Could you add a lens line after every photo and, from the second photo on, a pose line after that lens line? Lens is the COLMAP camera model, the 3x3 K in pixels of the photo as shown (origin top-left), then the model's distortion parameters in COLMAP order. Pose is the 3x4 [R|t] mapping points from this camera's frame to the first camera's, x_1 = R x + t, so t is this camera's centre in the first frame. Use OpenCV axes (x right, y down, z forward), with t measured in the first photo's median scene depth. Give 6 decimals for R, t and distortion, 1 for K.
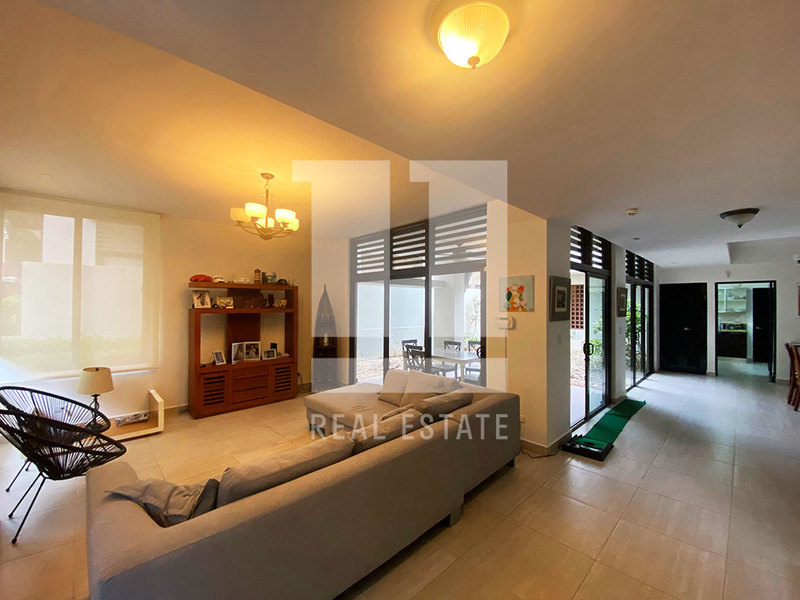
lens RADIAL K [[336.7, 0, 400.0], [0, 336.7, 300.0], [0, 0, 1]] dist [-0.000767, -0.000274]
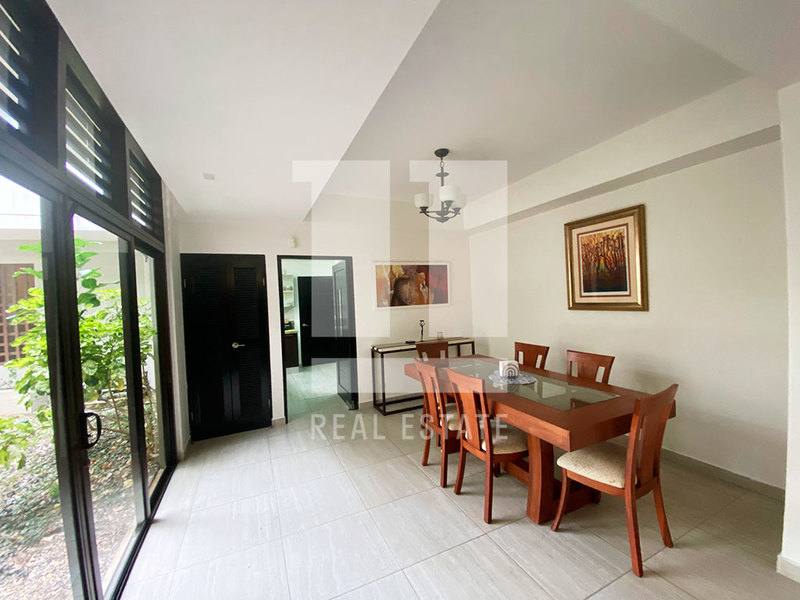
lens RADIAL K [[328.6, 0, 399.5], [0, 328.6, 303.4], [0, 0, 1]] dist [-0.000164, -0.011944]
pose [[0.351250, -0.043960, 0.935249, 0.484974], [0.031135, 0.998893, 0.035258, 0.011914], [-0.935764, 0.016734, 0.352230, 0.604247]]
